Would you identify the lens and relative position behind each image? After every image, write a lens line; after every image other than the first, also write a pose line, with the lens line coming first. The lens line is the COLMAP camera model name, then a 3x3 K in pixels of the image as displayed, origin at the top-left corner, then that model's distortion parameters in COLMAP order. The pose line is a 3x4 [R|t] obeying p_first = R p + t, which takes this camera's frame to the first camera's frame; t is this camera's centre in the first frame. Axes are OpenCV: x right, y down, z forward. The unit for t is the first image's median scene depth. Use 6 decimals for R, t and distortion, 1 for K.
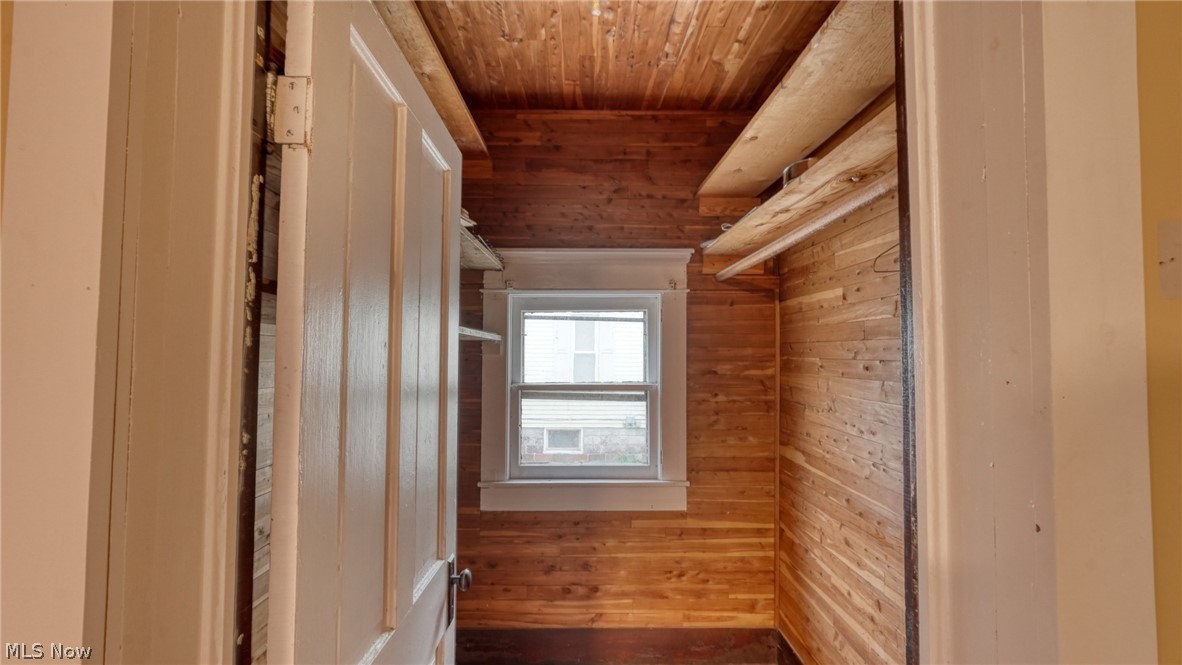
lens RADIAL K [[517.8, 0, 591.0], [0, 517.8, 334.0], [0, 0, 1]] dist [-0.019110, 0.010203]
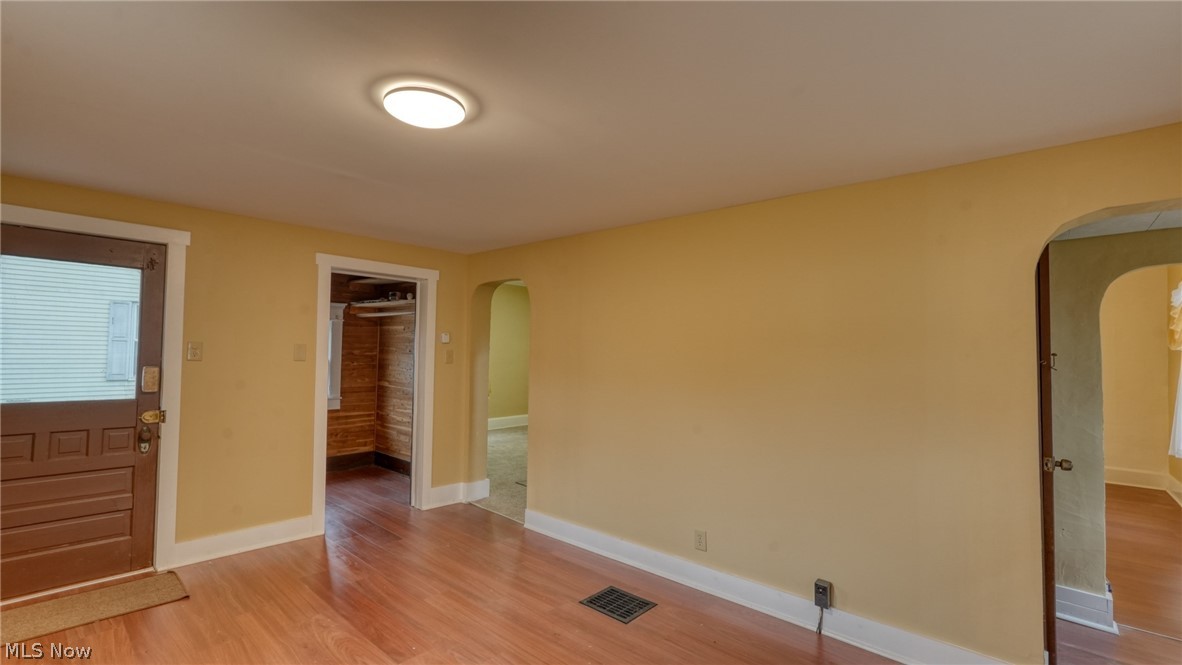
lens RADIAL K [[517.8, 0, 591.0], [0, 517.8, 334.0], [0, 0, 1]] dist [-0.019110, 0.010203]
pose [[0.682207, 0.031374, 0.730485, -0.815880], [-0.041359, 0.999135, -0.004287, -0.057543], [-0.729988, -0.027287, 0.682915, -1.568348]]
